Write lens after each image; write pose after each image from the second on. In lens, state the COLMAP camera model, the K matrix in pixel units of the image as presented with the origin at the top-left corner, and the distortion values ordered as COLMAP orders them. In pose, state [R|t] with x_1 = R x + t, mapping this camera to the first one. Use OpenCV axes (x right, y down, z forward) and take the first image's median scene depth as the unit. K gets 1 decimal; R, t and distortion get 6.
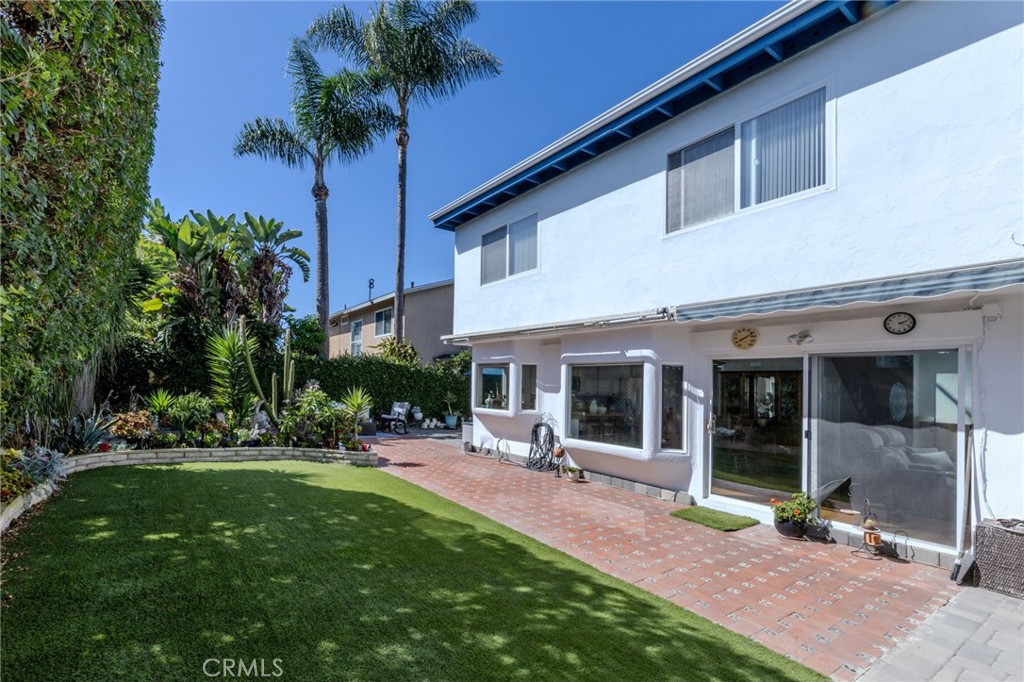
lens RADIAL K [[442.4, 0, 435.0], [0, 442.4, 354.5], [0, 0, 1]] dist [0.003555, 0.000441]
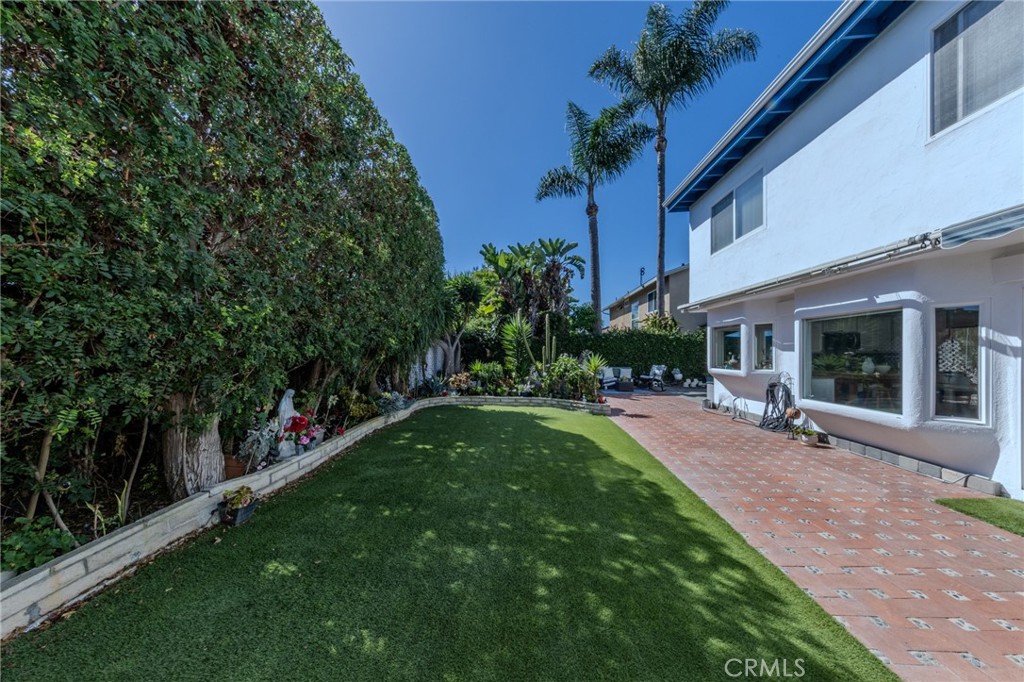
lens RADIAL K [[324.1, 0, 517.8], [0, 324.1, 343.8], [0, 0, 1]] dist [0.001947, -0.000083]
pose [[0.828632, -0.057488, -0.556835, 0.168665], [0.076803, 0.996982, 0.011361, 0.017219], [0.554501, -0.052181, 0.830546, 0.092483]]
